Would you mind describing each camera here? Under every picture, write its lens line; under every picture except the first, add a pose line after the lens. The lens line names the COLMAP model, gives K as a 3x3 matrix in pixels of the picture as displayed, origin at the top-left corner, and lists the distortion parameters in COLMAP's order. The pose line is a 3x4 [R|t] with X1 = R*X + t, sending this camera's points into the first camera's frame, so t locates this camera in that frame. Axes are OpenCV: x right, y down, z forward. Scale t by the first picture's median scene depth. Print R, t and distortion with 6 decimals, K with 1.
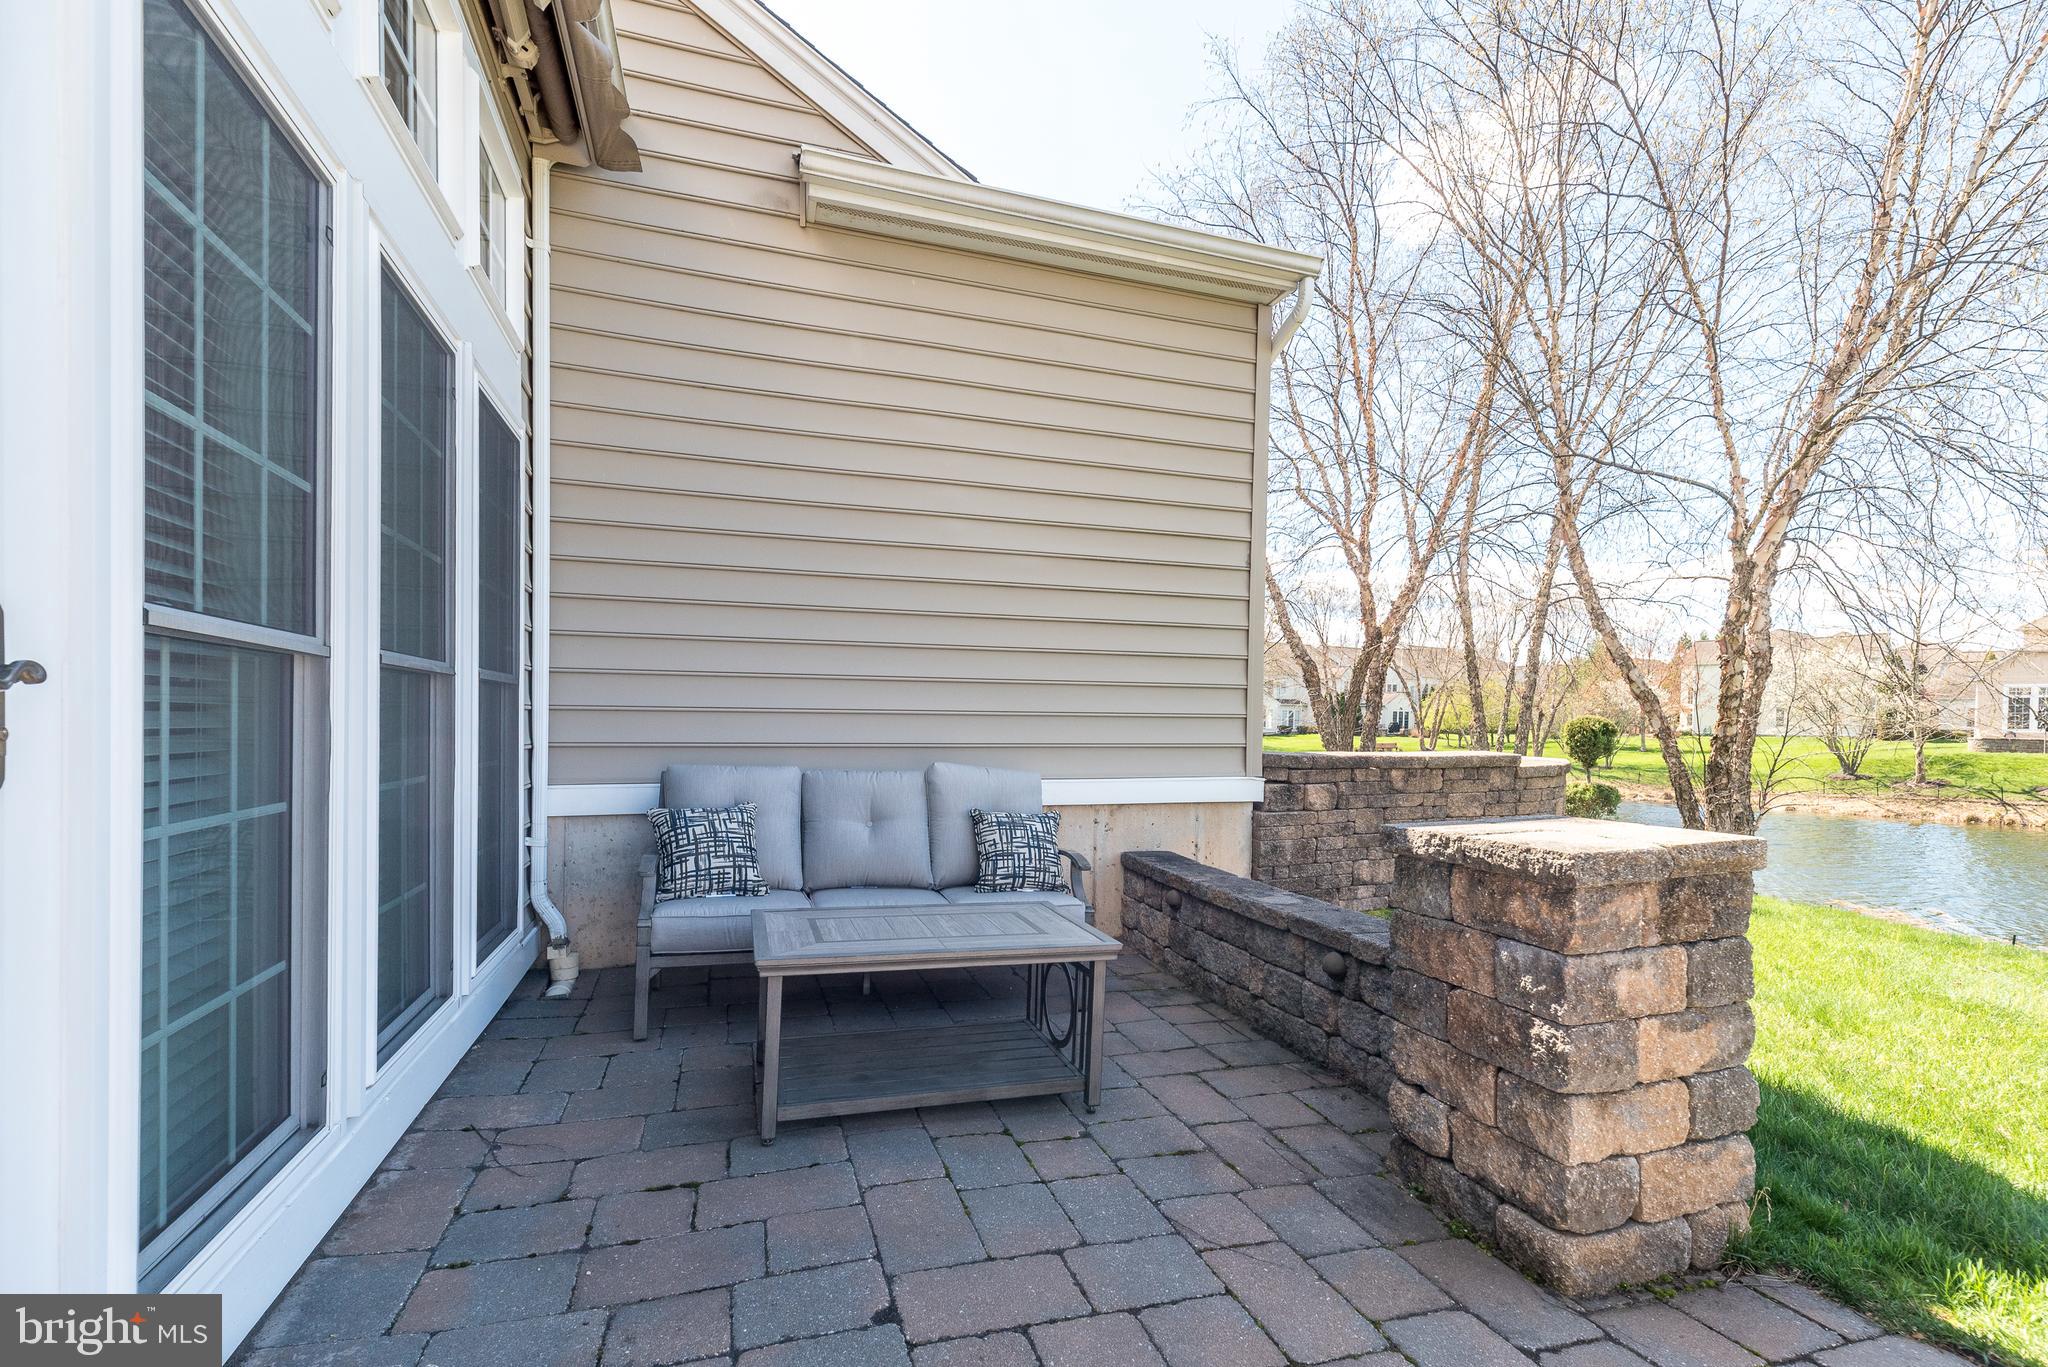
lens RADIAL K [[892.0, 0, 1014.2], [0, 892.0, 728.8], [0, 0, 1]] dist [-0.002591, -0.000188]
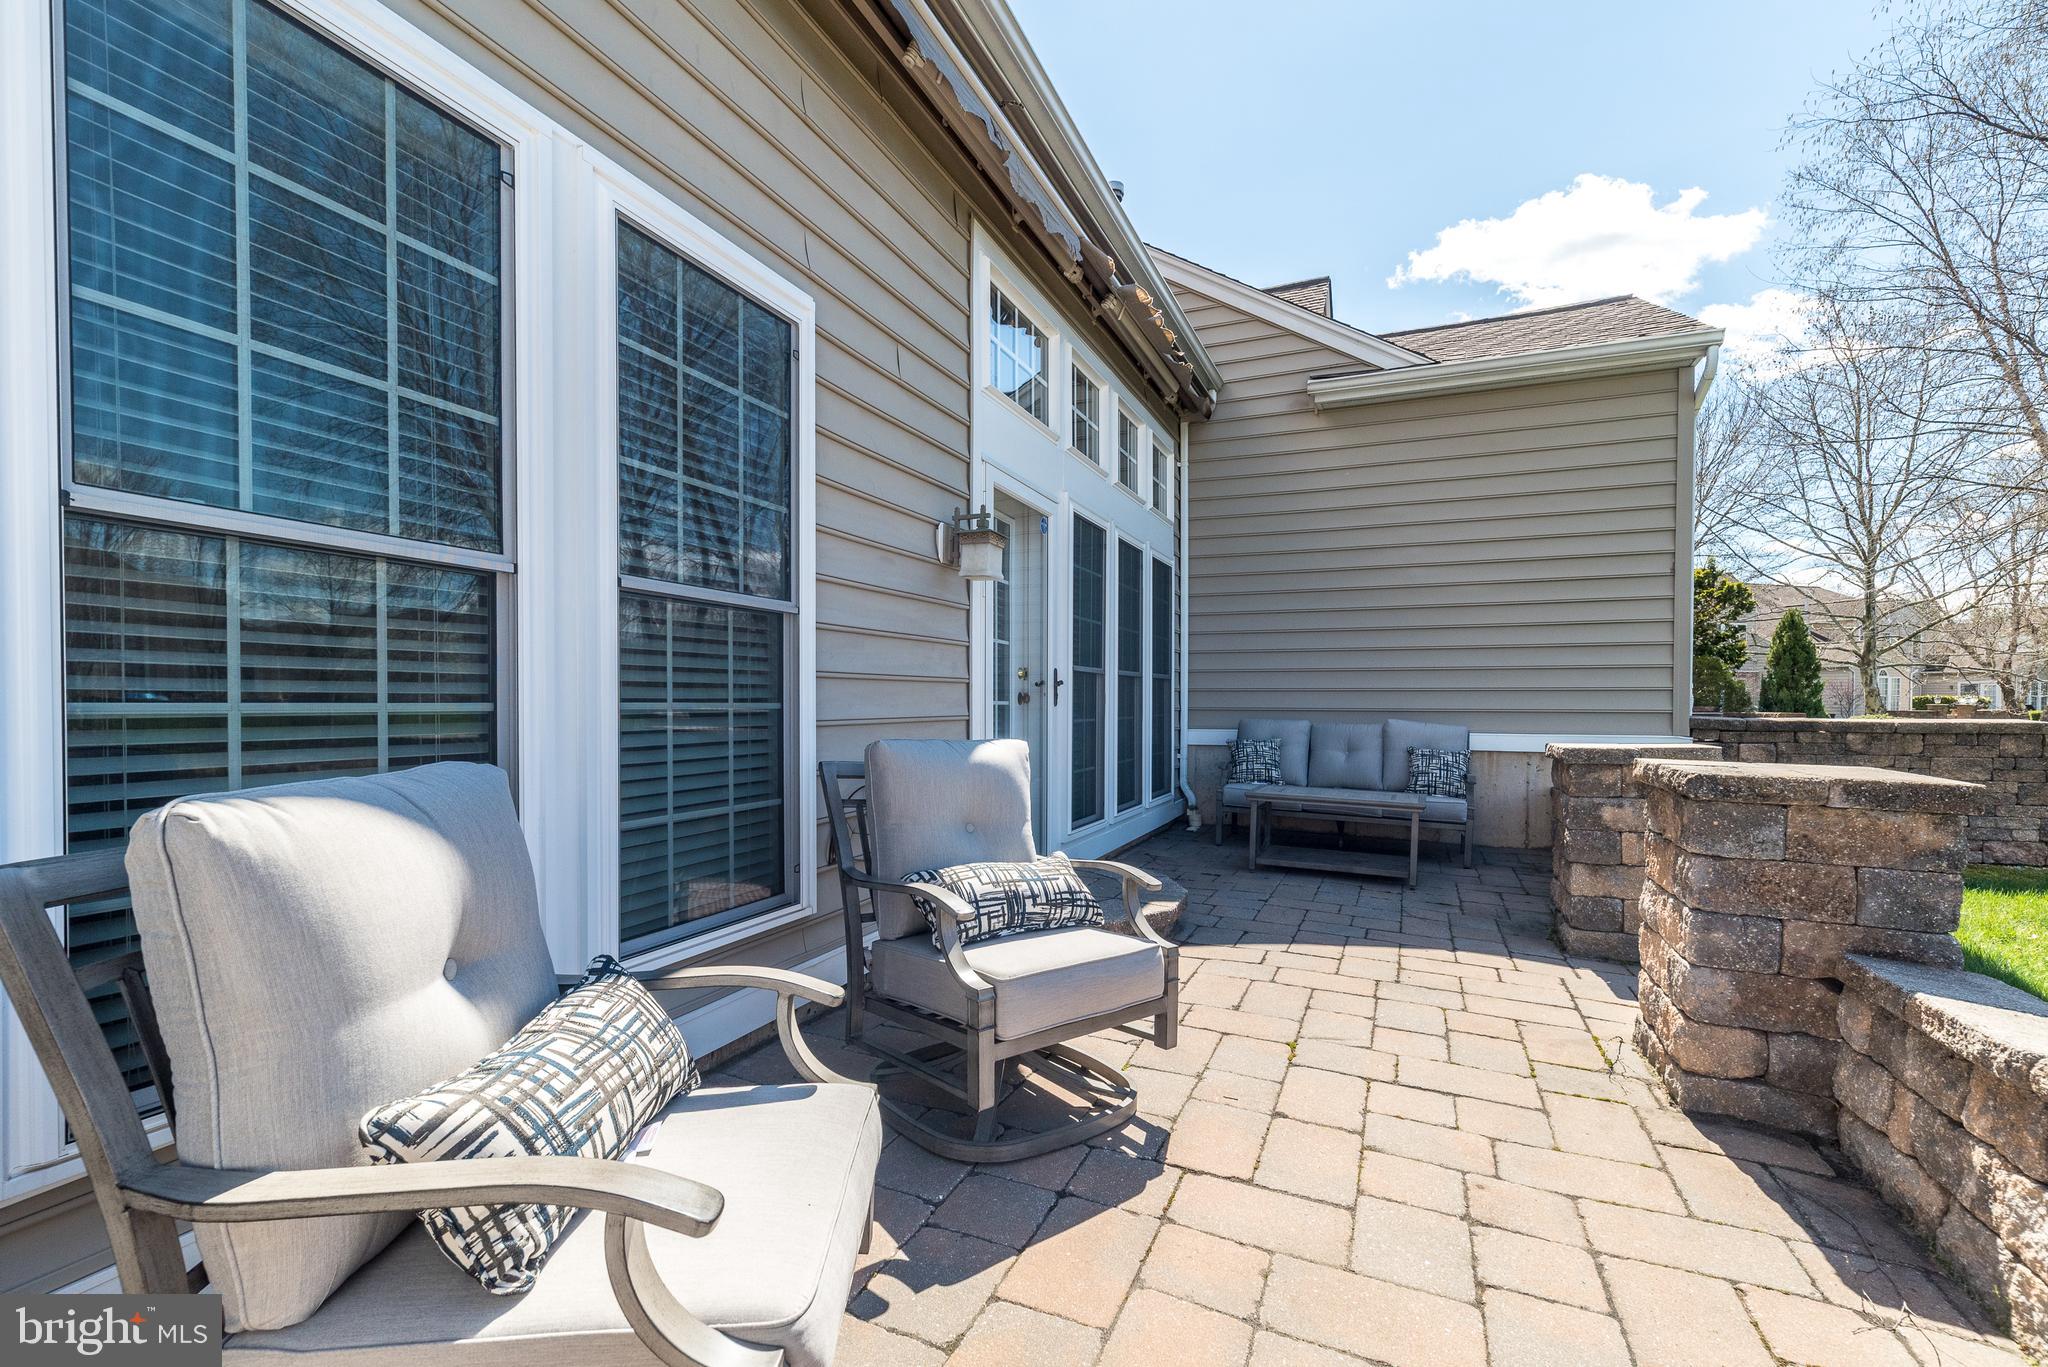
lens RADIAL K [[896.0, 0, 1024.0], [0, 896.0, 683.5], [0, 0, 1]] dist [-0.000181, -0.000019]
pose [[0.747701, -0.021036, -0.663703, 0.545524], [-0.000553, 0.999478, -0.032301, 0.026961], [0.664036, 0.024518, 0.747299, -0.758389]]
